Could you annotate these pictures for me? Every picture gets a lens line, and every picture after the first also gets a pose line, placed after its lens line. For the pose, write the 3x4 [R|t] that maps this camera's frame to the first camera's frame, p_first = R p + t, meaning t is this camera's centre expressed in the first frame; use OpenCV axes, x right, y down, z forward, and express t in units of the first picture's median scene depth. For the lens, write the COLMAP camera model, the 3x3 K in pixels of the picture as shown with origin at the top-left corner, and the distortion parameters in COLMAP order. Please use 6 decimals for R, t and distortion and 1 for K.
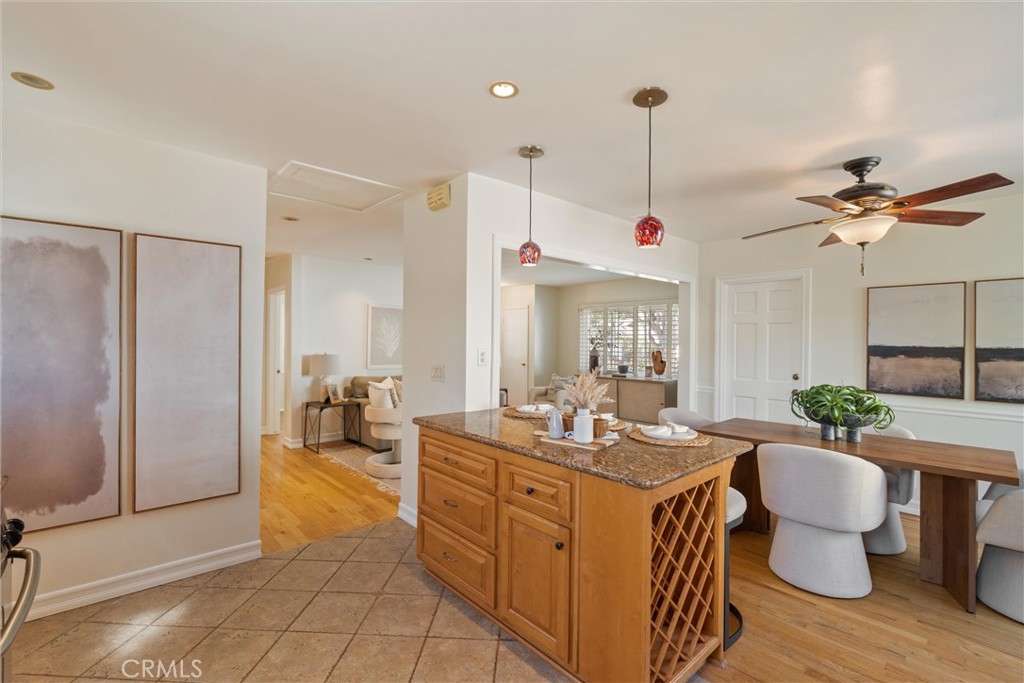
lens RADIAL K [[455.9, 0, 509.9], [0, 455.9, 342.7], [0, 0, 1]] dist [-0.000714, 0.000756]
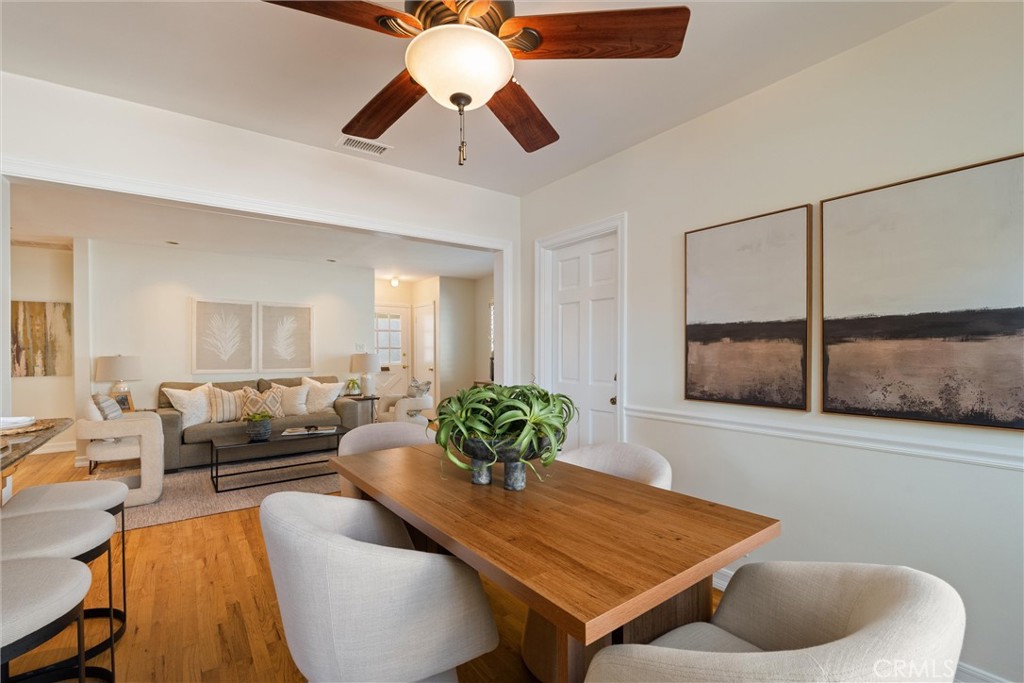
lens RADIAL K [[455.9, 0, 513.1], [0, 455.9, 356.5], [0, 0, 1]] dist [-0.000714, 0.000756]
pose [[0.994218, -0.010345, -0.106881, 0.661658], [0.010953, 0.999927, 0.005105, 0.047464], [0.106820, -0.006246, 0.994259, 0.375150]]
